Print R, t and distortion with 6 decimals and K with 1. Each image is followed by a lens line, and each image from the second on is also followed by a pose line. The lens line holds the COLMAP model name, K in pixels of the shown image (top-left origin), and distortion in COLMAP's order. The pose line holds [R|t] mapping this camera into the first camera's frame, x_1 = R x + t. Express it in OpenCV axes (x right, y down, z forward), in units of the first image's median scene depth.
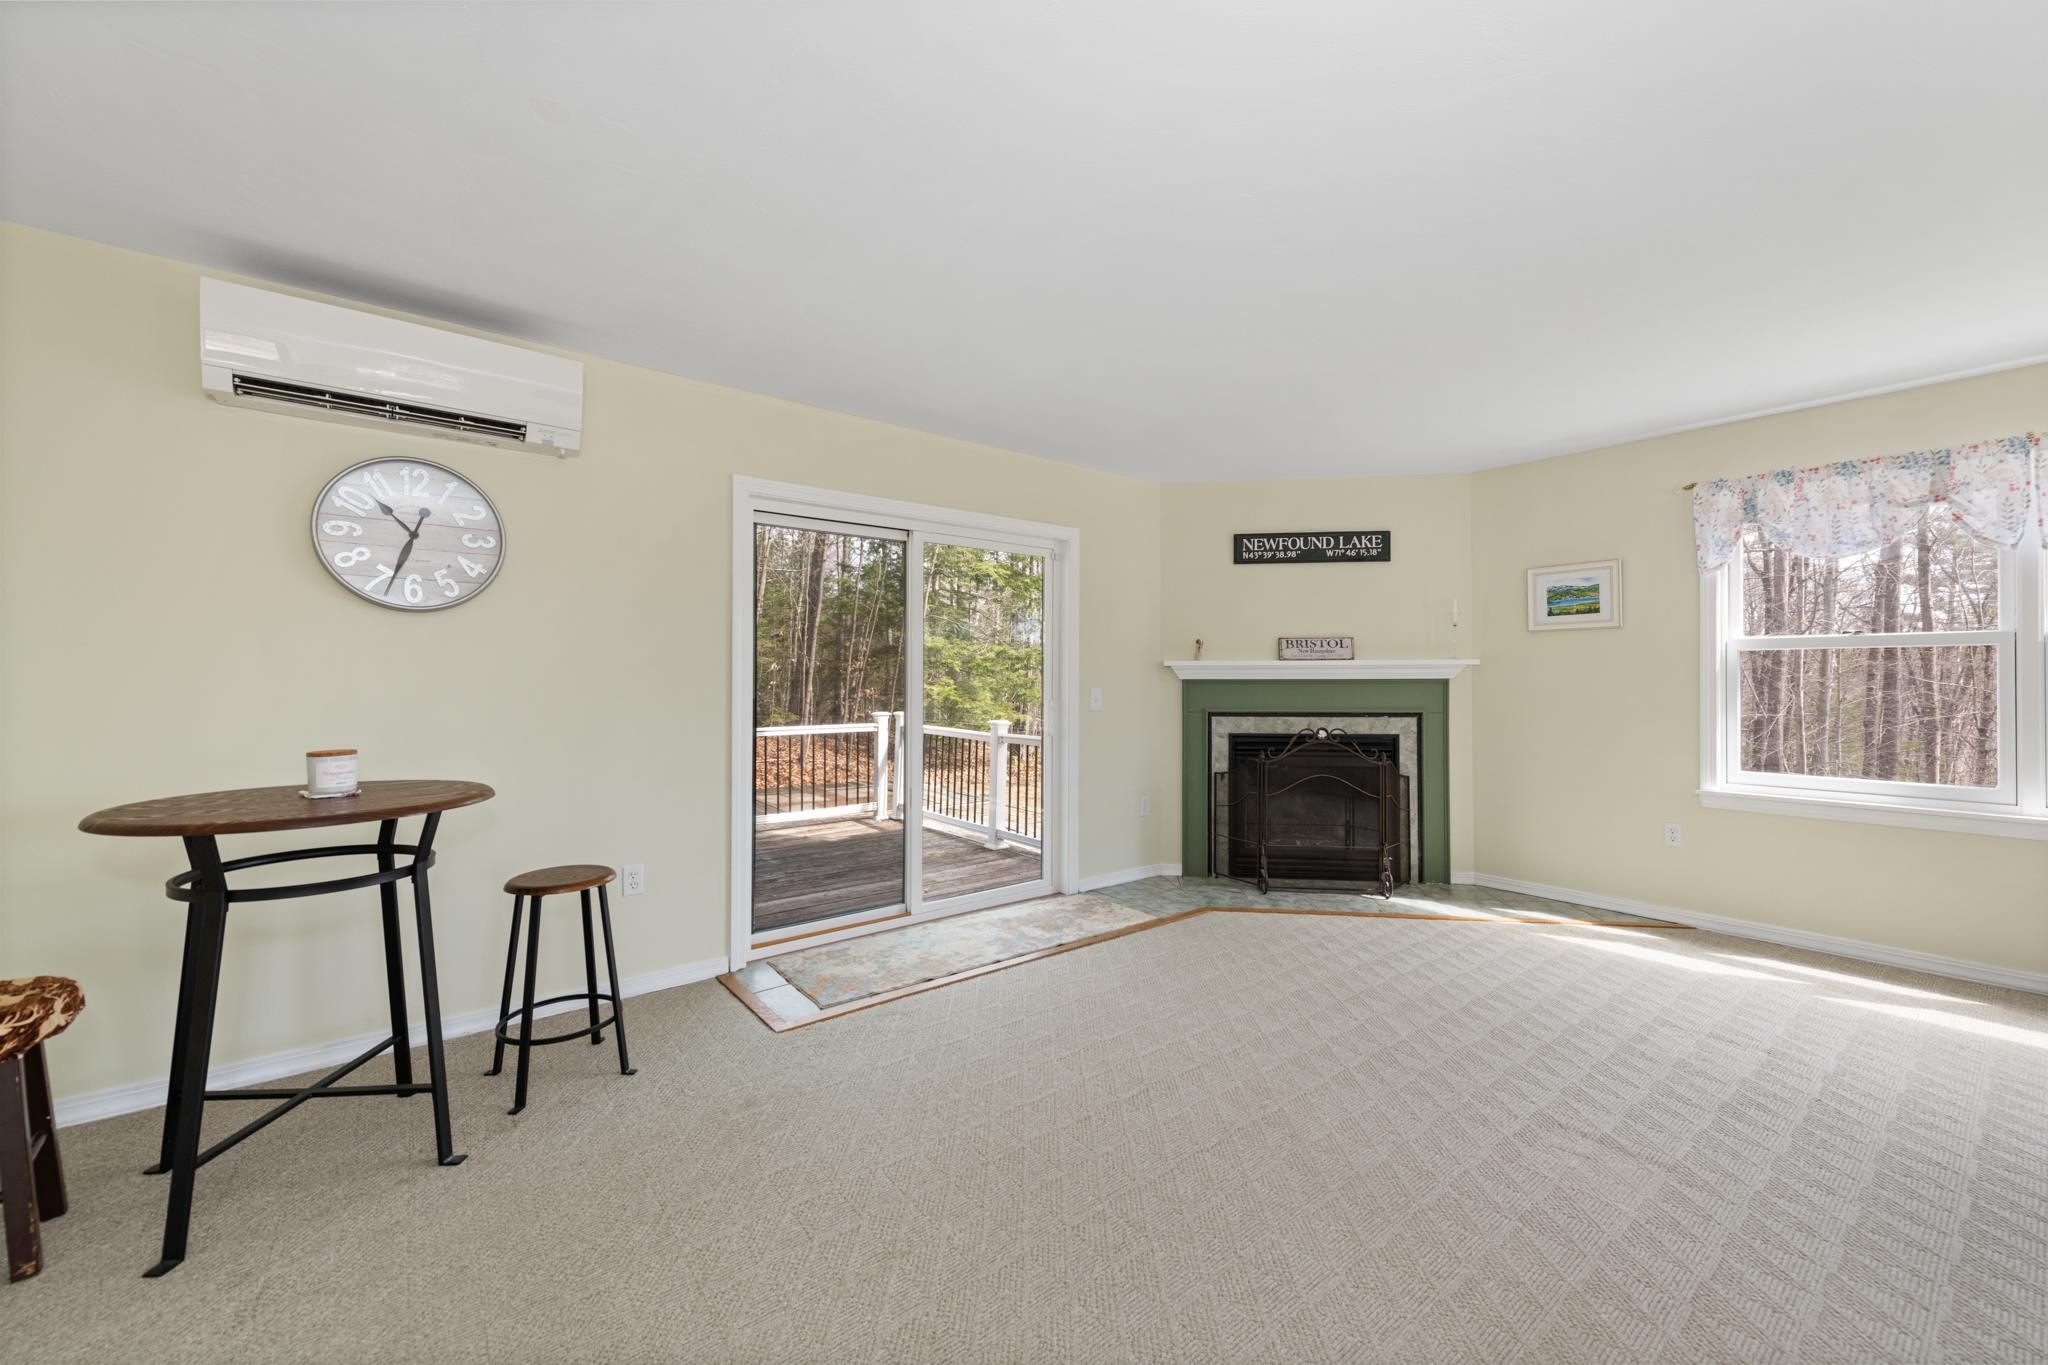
lens RADIAL K [[803.6, 0, 1030.6], [0, 803.6, 675.7], [0, 0, 1]] dist [0.001465, 0.000009]
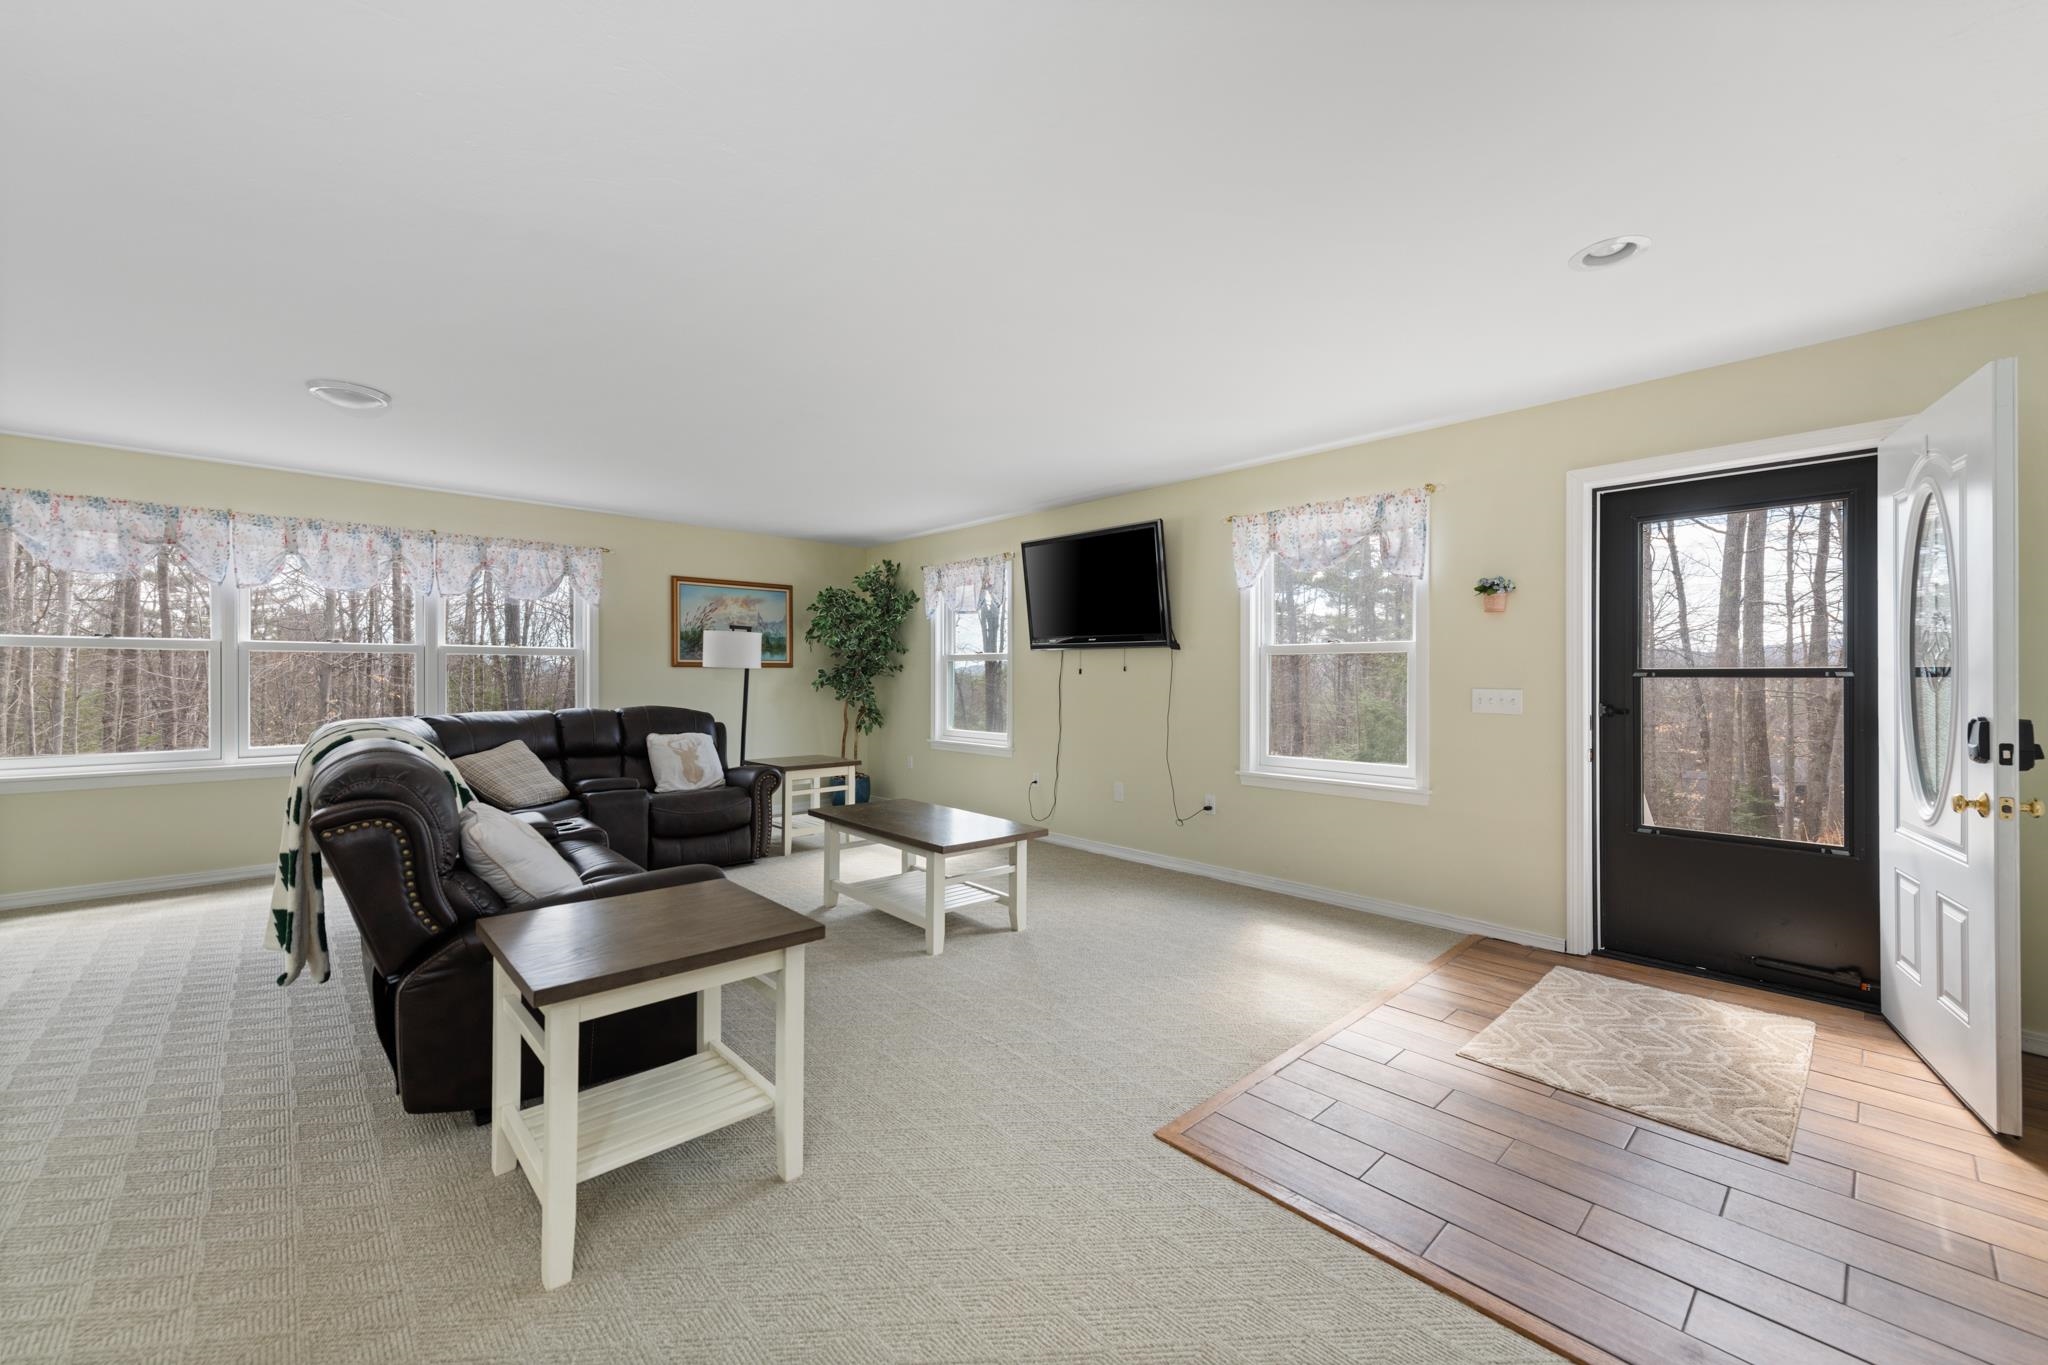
lens RADIAL K [[803.6, 0, 1030.6], [0, 803.6, 675.7], [0, 0, 1]] dist [0.001465, 0.000009]
pose [[-0.089259, -0.000067, 0.996008, -0.249909], [-0.005213, 0.999986, -0.000400, 0.001248], [-0.995995, -0.005228, -0.089258, -0.229168]]
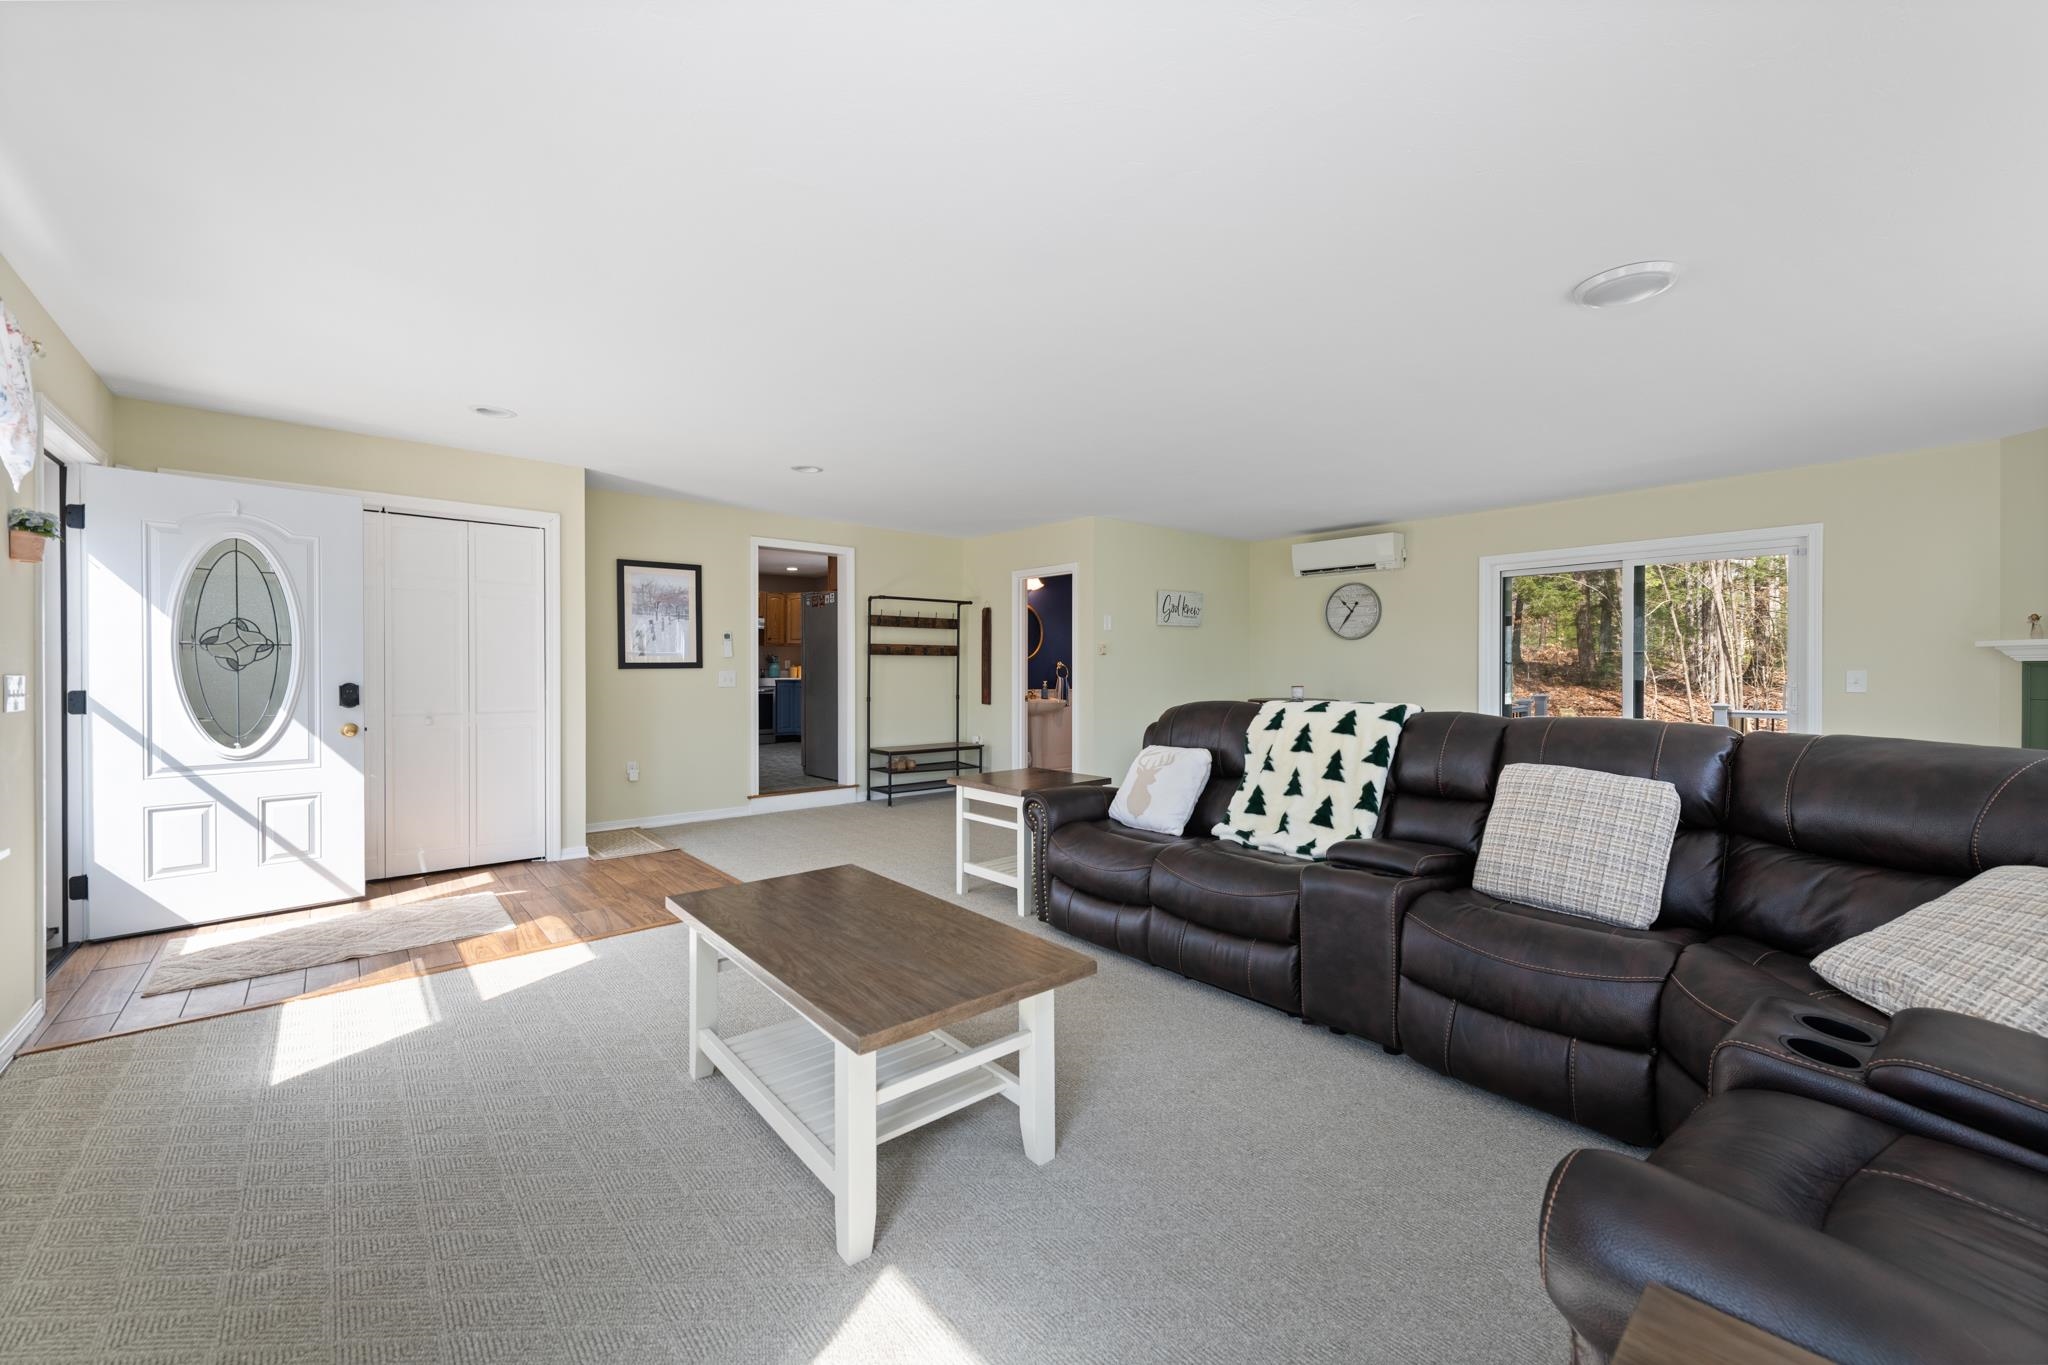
lens RADIAL K [[803.6, 0, 1030.6], [0, 803.6, 675.7], [0, 0, 1]] dist [0.001465, 0.000009]
pose [[0.022394, 0.009001, -0.999709, 1.050468], [0.002989, 0.999954, 0.009070, 0.008151], [0.999745, -0.003192, 0.022366, -0.076962]]
